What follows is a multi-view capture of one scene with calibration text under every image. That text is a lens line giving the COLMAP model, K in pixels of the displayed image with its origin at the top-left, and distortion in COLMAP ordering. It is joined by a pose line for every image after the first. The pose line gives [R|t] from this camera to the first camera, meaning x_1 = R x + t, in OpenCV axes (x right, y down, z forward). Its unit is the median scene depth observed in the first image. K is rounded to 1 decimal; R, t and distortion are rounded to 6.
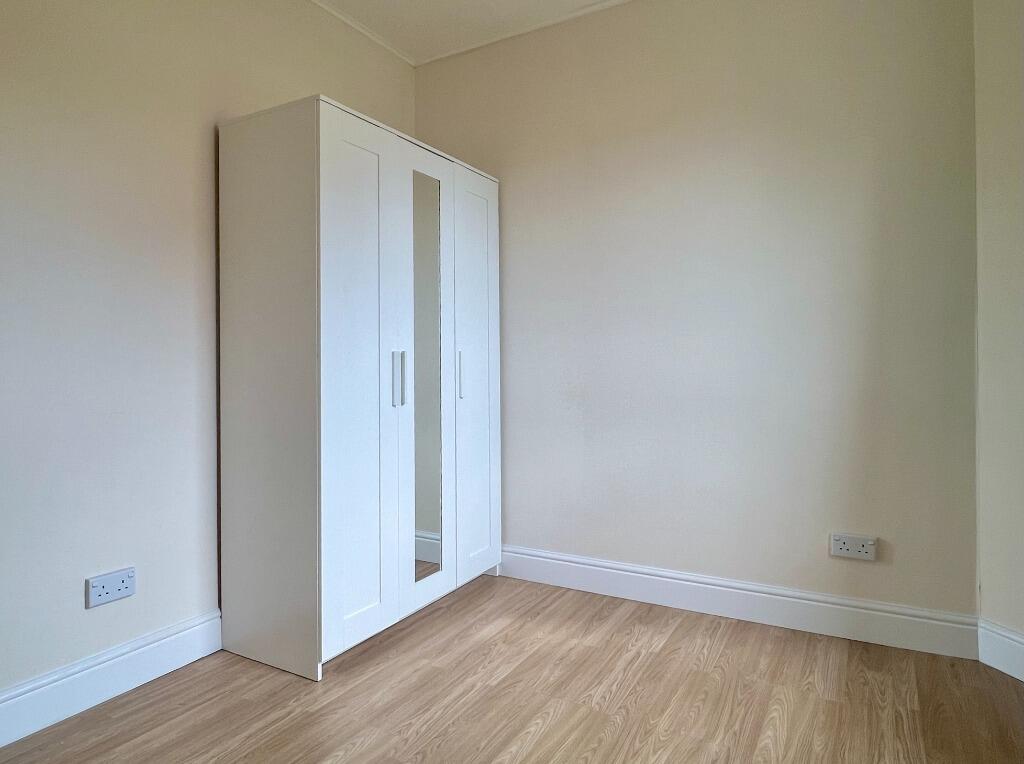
lens RADIAL K [[633.2, 0, 510.2], [0, 633.2, 378.6], [0, 0, 1]] dist [0.000664, 0.001119]
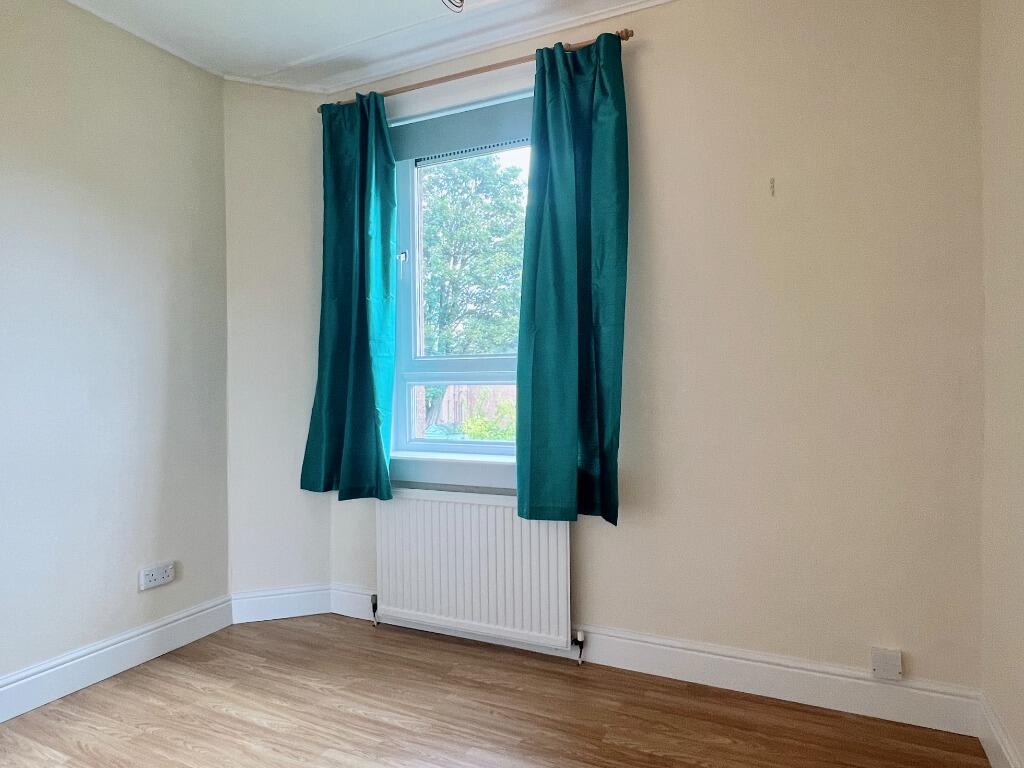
lens RADIAL K [[633.2, 0, 509.7], [0, 633.2, 384.4], [0, 0, 1]] dist [0.000664, 0.001119]
pose [[-0.077133, 0.007915, 0.996989, -0.690043], [0.017860, 0.999819, -0.006556, -0.068808], [-0.996861, 0.017300, -0.077260, 0.451139]]
